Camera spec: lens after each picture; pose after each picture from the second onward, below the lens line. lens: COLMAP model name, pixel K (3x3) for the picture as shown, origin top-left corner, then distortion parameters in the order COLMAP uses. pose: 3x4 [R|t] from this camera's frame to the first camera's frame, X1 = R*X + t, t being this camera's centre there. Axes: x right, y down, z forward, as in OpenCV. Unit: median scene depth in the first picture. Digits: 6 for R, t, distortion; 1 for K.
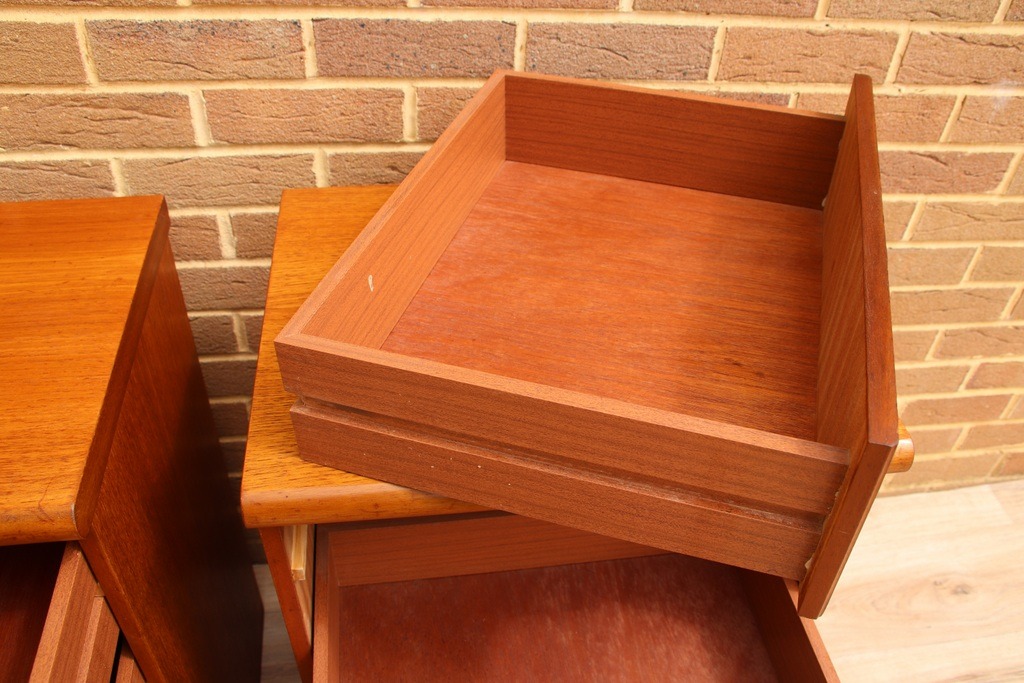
lens RADIAL K [[884.0, 0, 523.0], [0, 884.0, 367.8], [0, 0, 1]] dist [-0.115168, 0.089184]
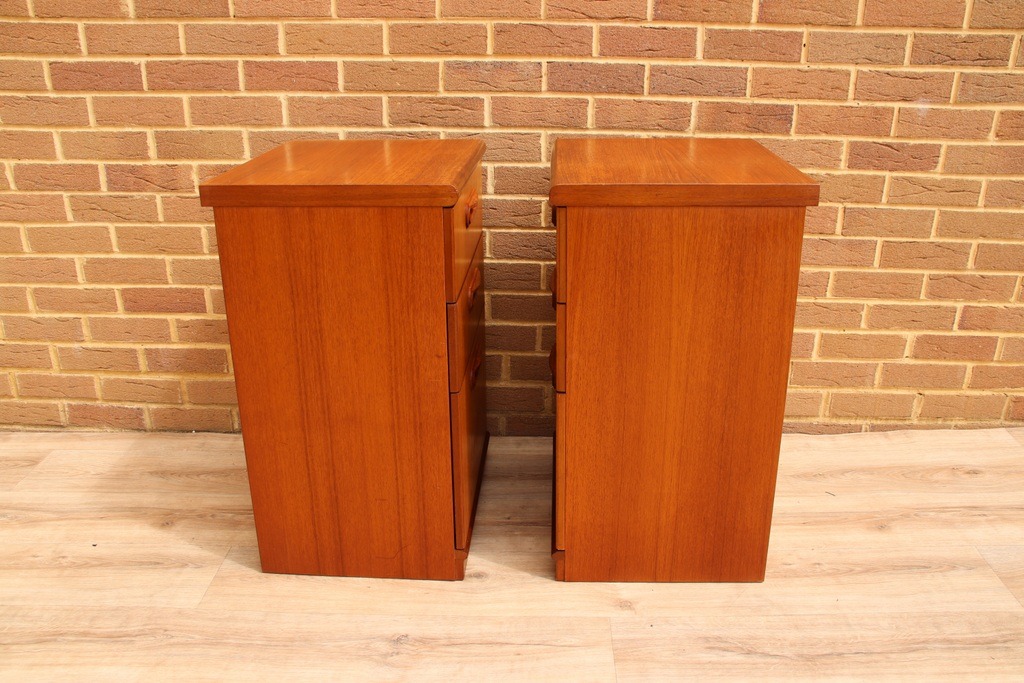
lens RADIAL K [[884.0, 0, 513.4], [0, 884.0, 348.9], [0, 0, 1]] dist [-0.115168, 0.089184]
pose [[0.981538, 0.011082, -0.190944, 0.082673], [-0.078593, 0.933513, -0.349823, 0.913433], [0.174372, 0.358372, 0.917150, -0.655459]]
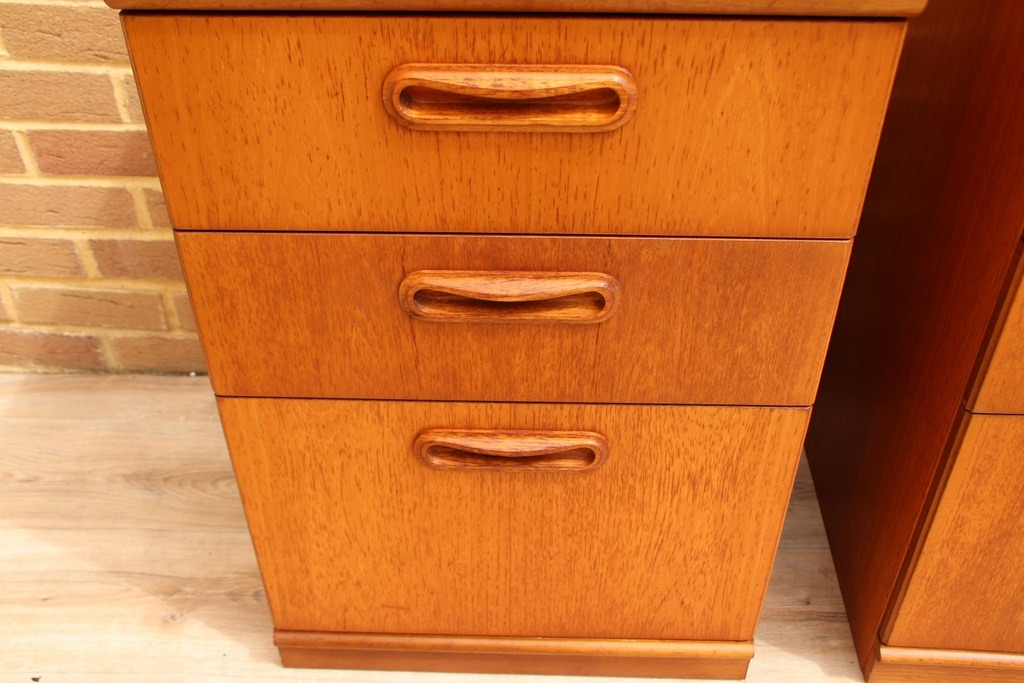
lens RADIAL K [[979.7, 0, 521.8], [0, 979.7, 347.7], [0, 0, 1]] dist [-0.015149, 0.000000]
pose [[0.982881, 0.071940, -0.169614, -0.446532], [-0.083822, 0.994426, -0.063960, 0.393461], [0.164068, 0.077082, 0.983433, 0.010144]]
